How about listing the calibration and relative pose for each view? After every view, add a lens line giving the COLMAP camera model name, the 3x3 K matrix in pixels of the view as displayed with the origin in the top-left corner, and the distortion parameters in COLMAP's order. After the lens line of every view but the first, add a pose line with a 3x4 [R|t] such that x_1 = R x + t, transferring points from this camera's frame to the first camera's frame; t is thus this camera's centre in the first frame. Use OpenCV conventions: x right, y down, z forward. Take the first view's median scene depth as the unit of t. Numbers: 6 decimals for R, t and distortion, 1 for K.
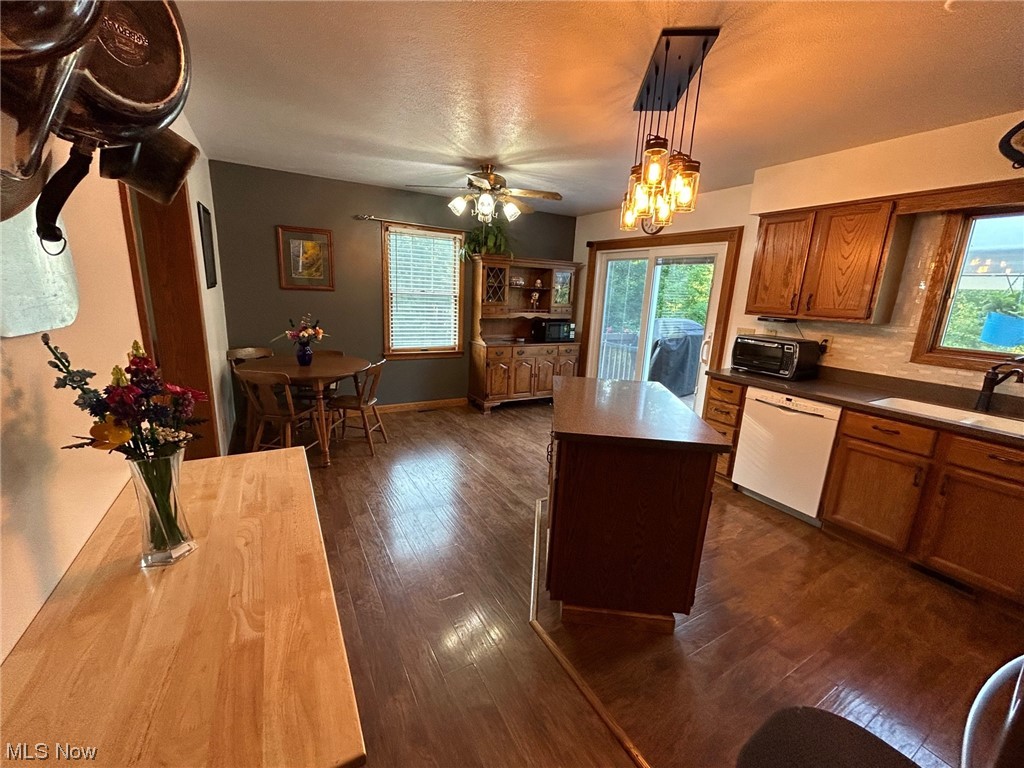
lens RADIAL K [[418.7, 0, 503.8], [0, 418.7, 381.8], [0, 0, 1]] dist [0.000568, 0.000072]
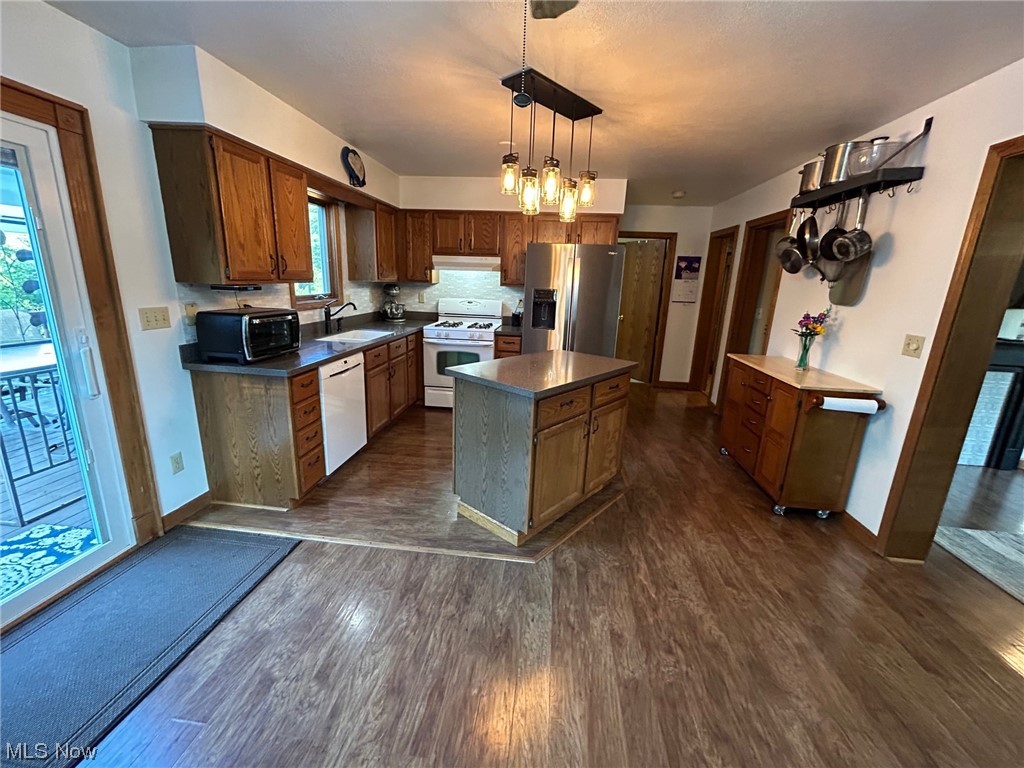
lens RADIAL K [[416.0, 0, 510.7], [0, 416.0, 384.2], [0, 0, 1]] dist [-0.000291, 0.000157]
pose [[-0.812509, -0.214054, 0.542228, -0.156225], [0.059427, 0.894886, 0.442321, -0.233554], [-0.579912, 0.391613, -0.714382, 1.040041]]
